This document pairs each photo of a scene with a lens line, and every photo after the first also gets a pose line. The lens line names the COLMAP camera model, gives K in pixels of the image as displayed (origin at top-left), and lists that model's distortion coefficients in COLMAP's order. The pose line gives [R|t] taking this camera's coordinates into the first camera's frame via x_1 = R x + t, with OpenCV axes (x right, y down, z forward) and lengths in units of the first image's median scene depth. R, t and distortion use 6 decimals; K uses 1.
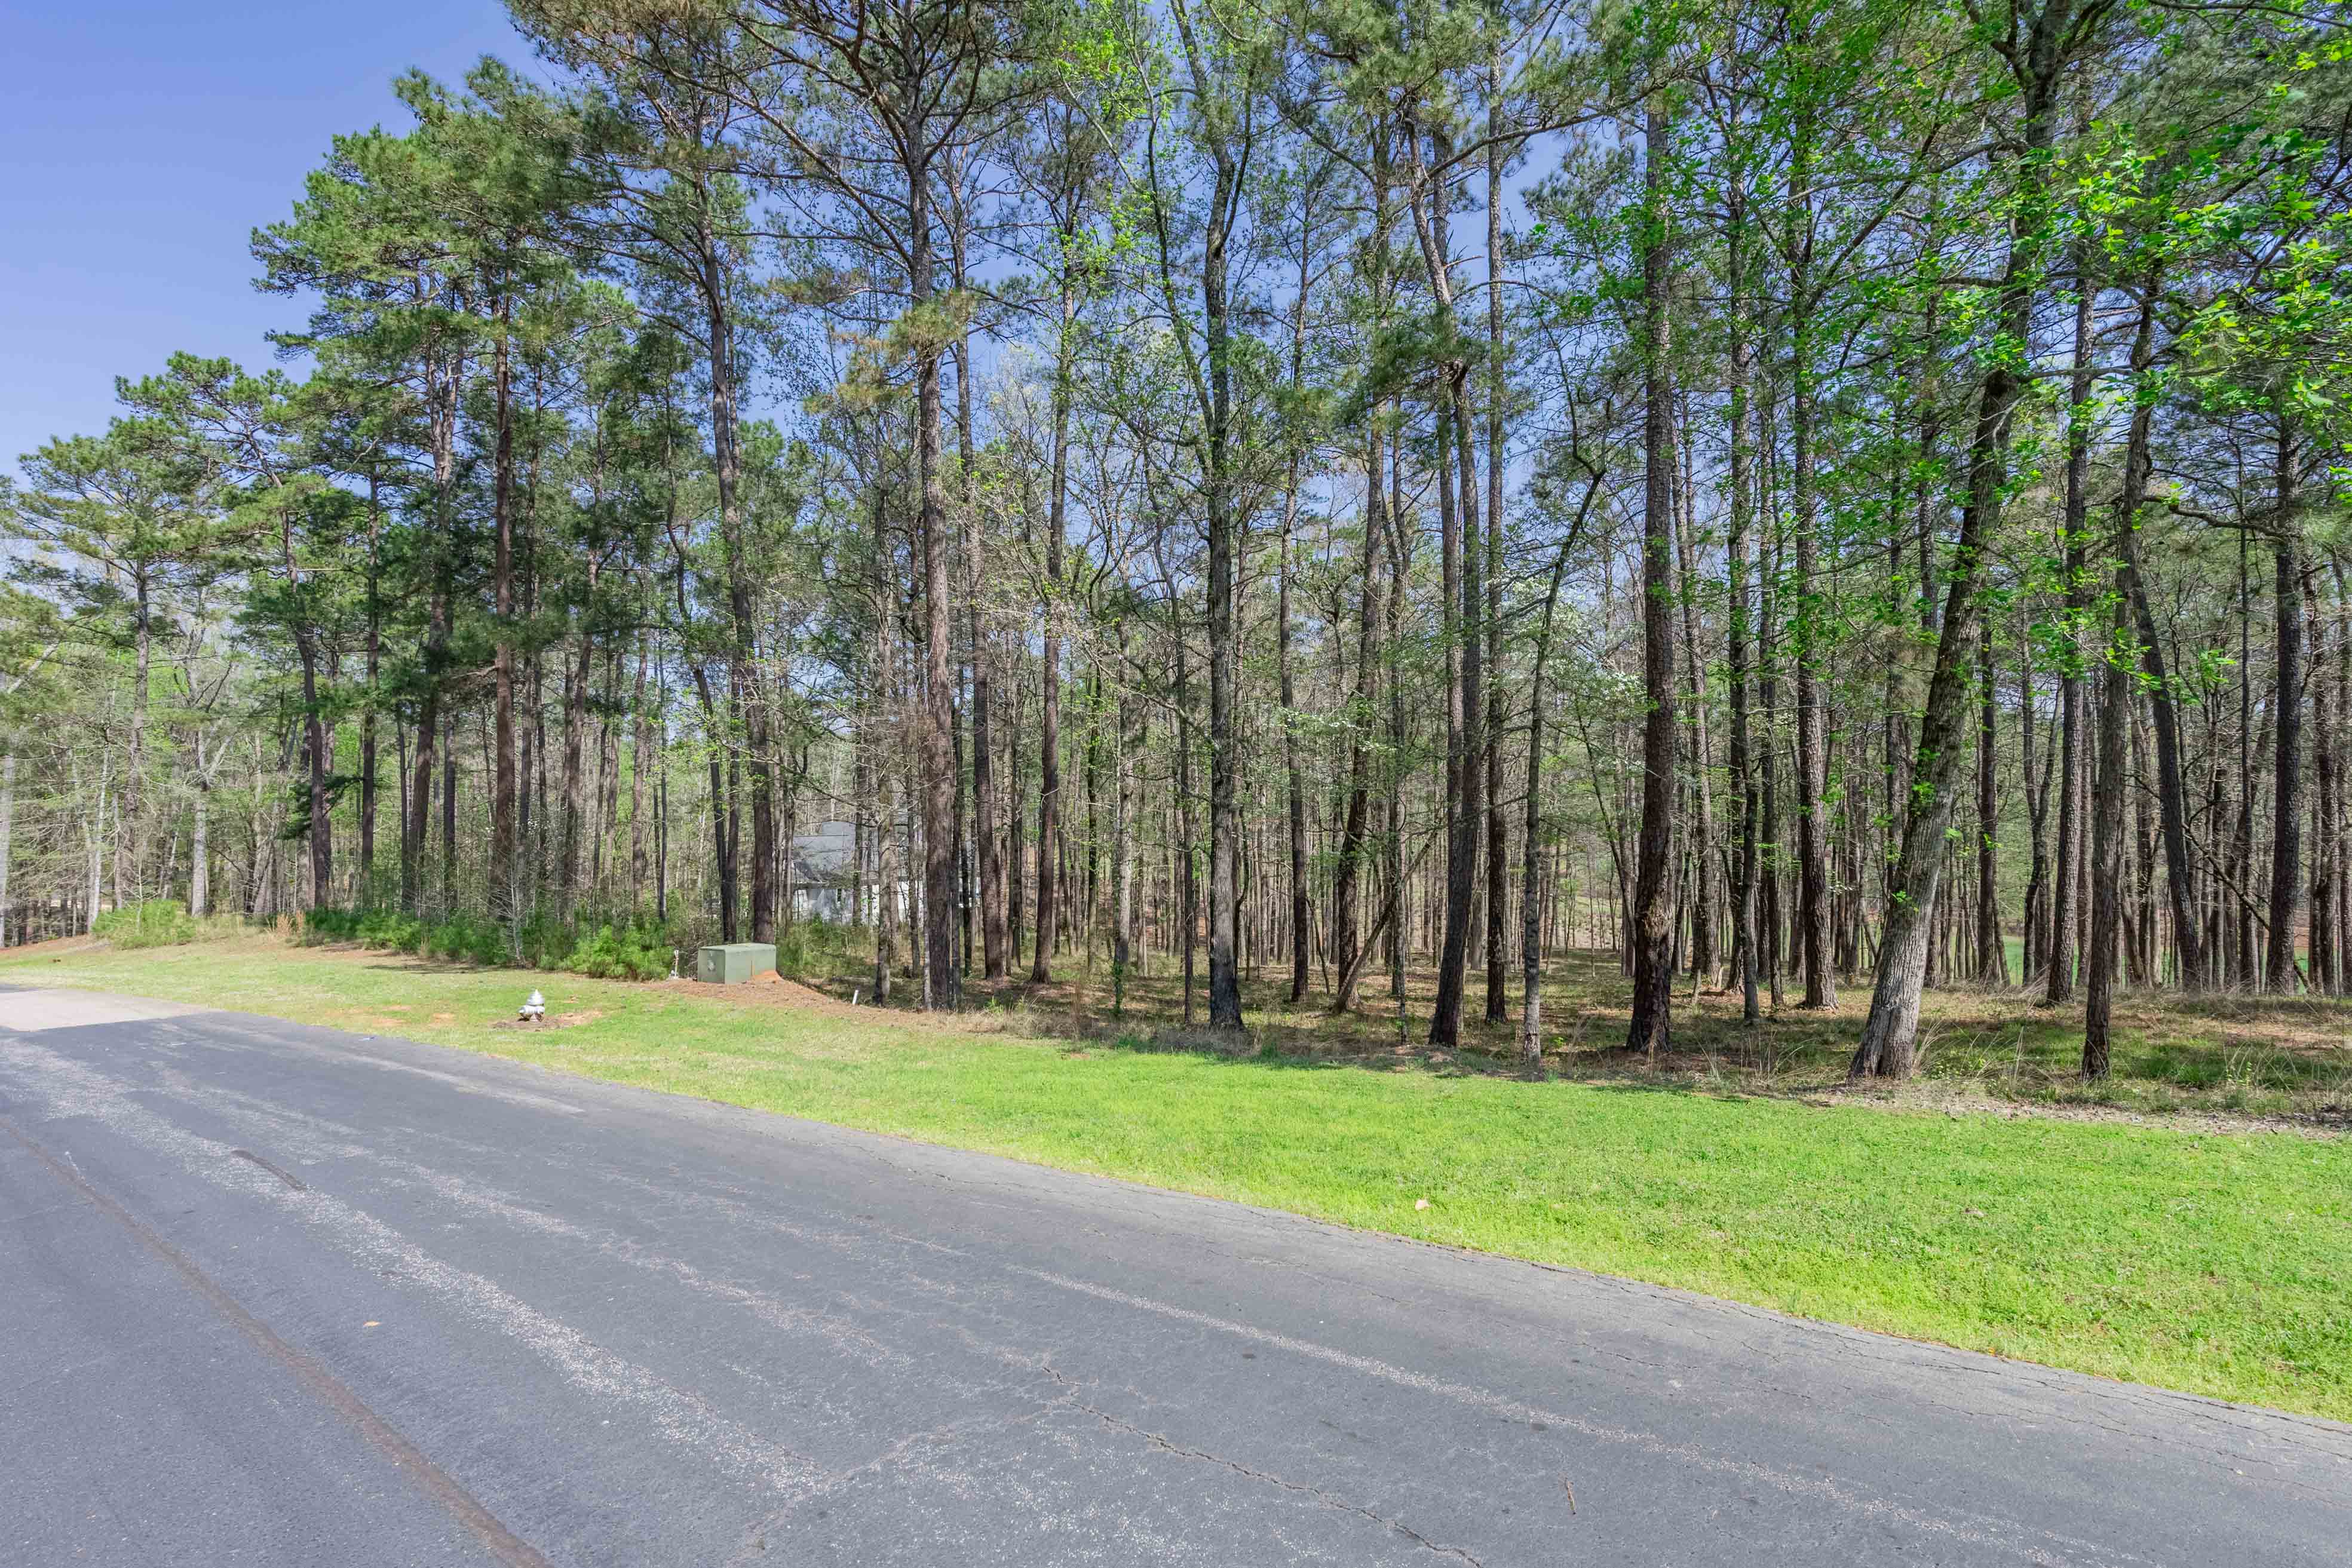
lens RADIAL K [[1008.2, 0, 1185.8], [0, 1008.2, 776.6], [0, 0, 1]] dist [-0.001519, 0.000095]
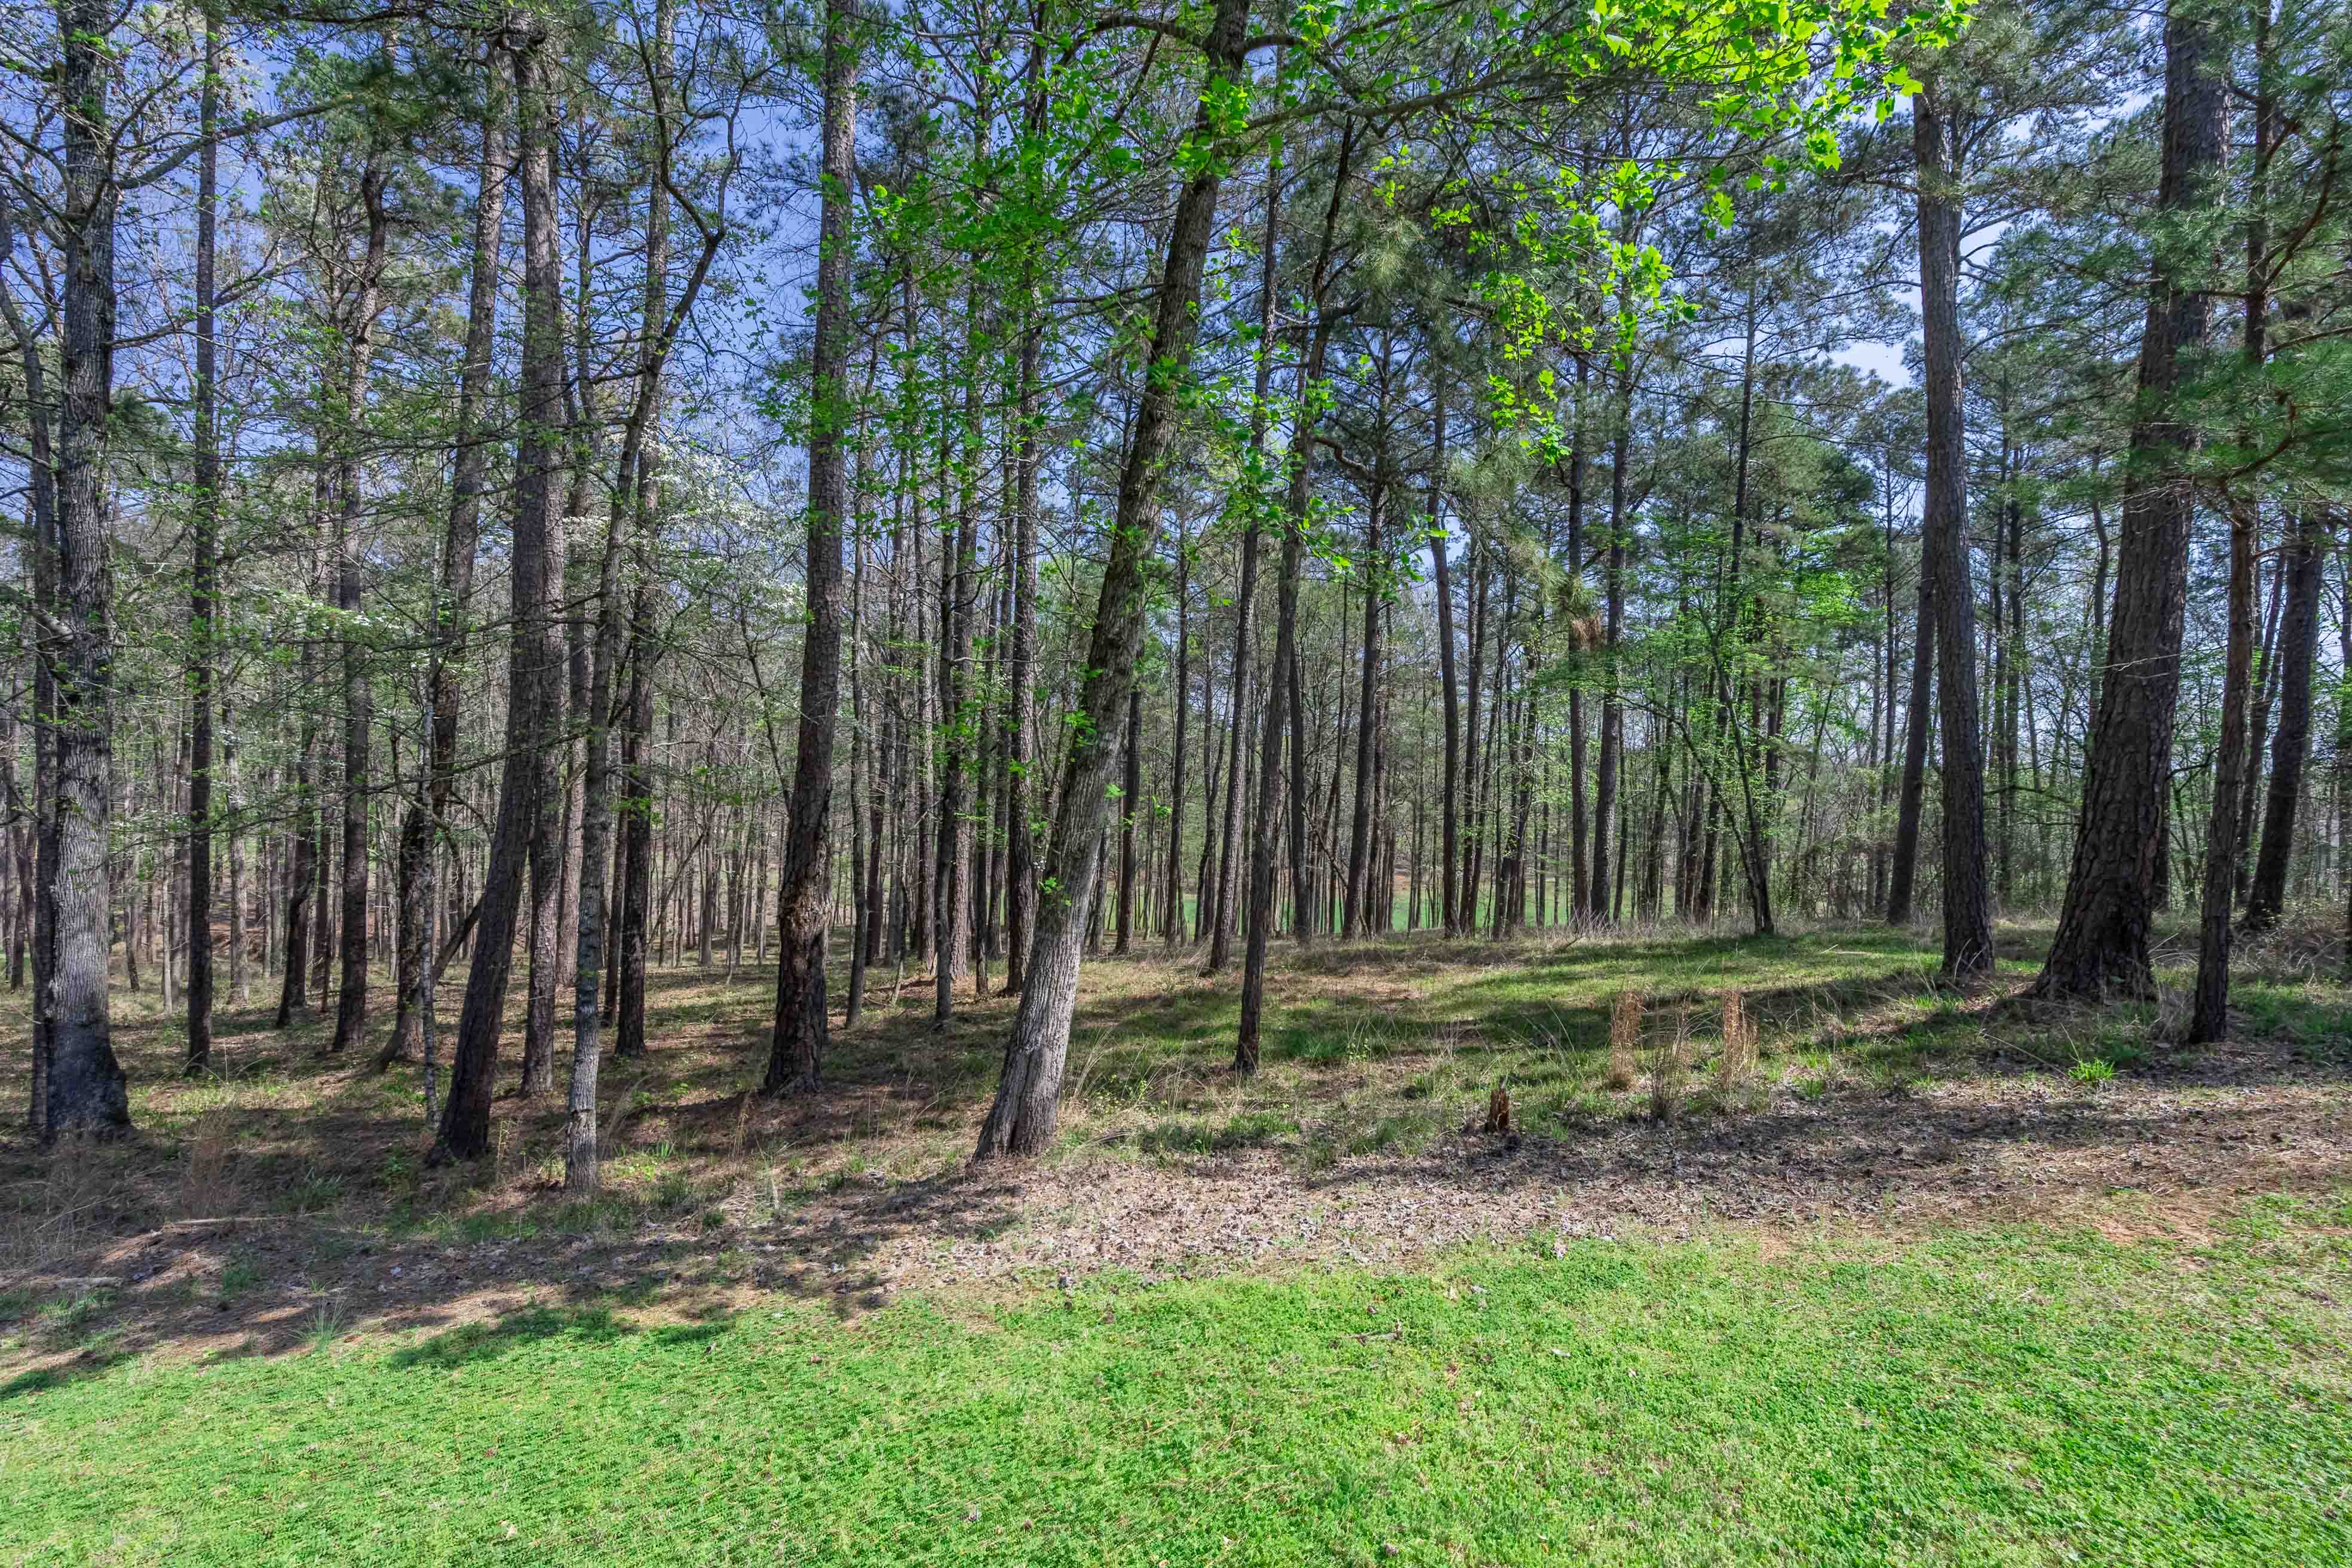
lens RADIAL K [[986.8, 0, 1176.0], [0, 986.8, 784.0], [0, 0, 1]] dist [-0.001896, -0.000033]
pose [[0.785757, 0.025970, 0.617990, 0.164085], [-0.044203, 0.998921, 0.014224, 0.017247], [-0.616954, -0.038493, 0.786057, 0.193288]]
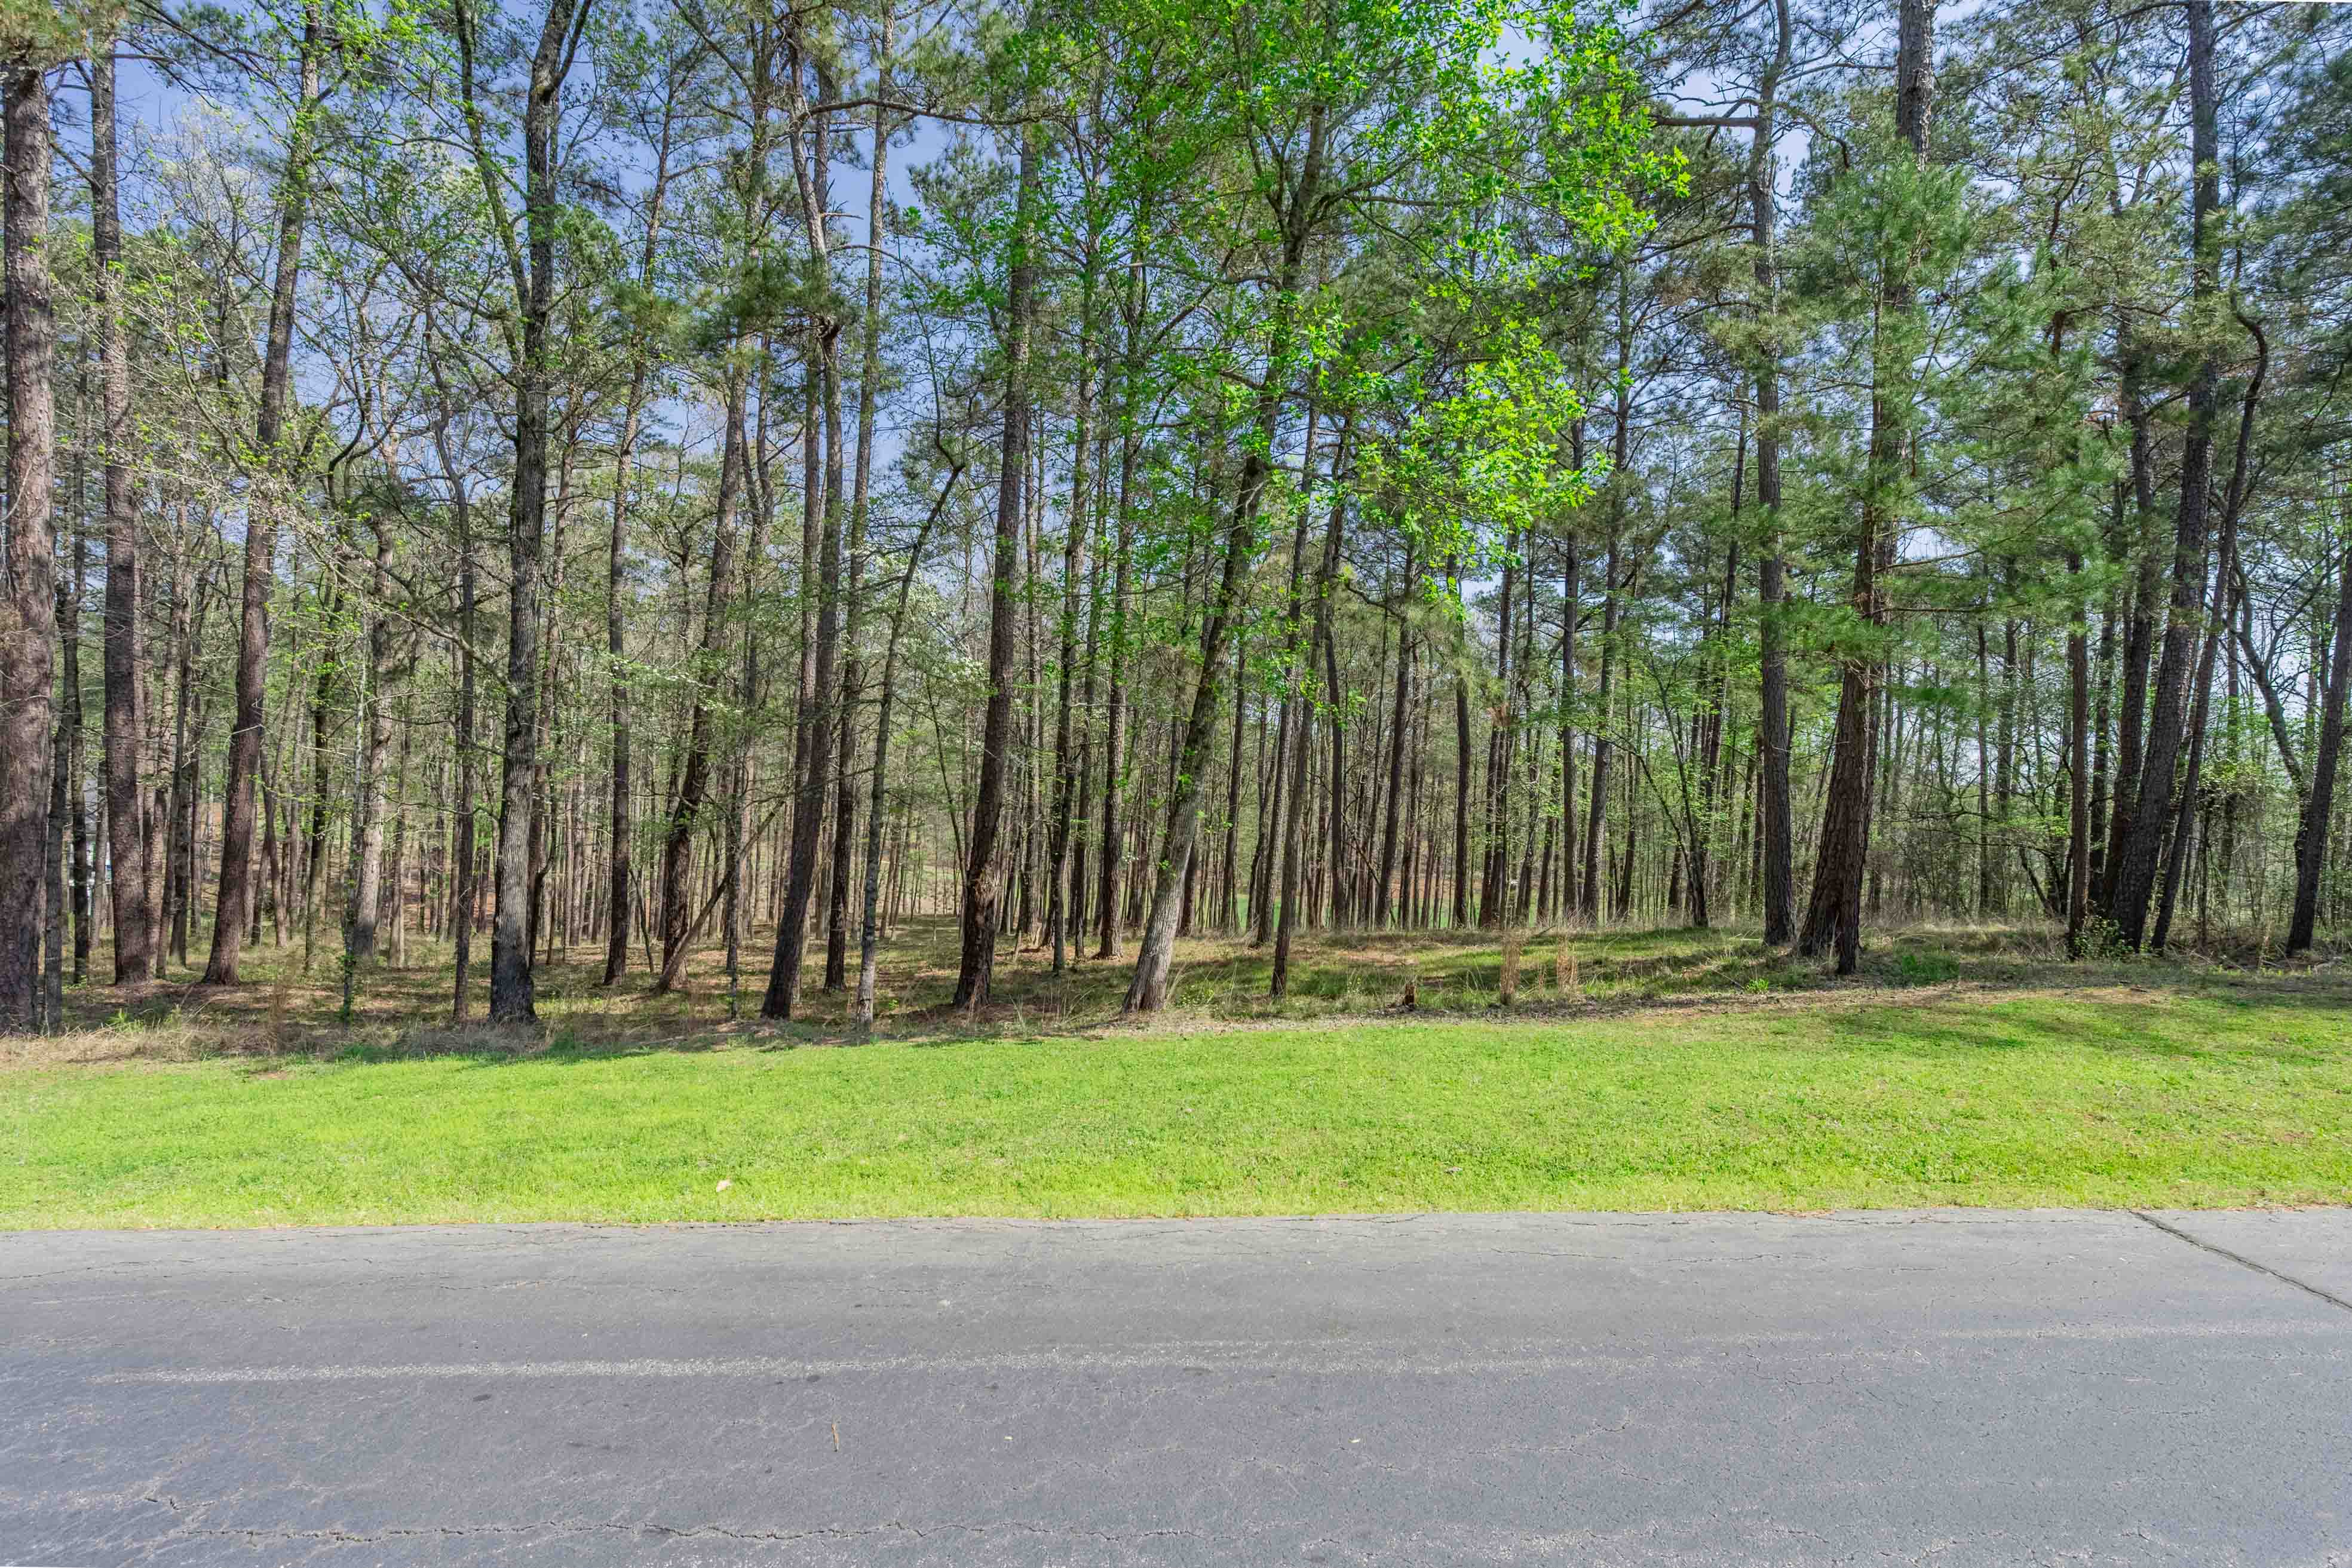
lens RADIAL K [[997.0, 0, 1182.6], [0, 997.0, 790.5], [0, 0, 1]] dist [-0.001790, -0.000295]
pose [[0.814307, 0.038644, 0.579146, 0.006368], [-0.063332, 0.997739, 0.022473, -0.000392], [-0.576968, -0.054978, 0.814914, -0.002546]]
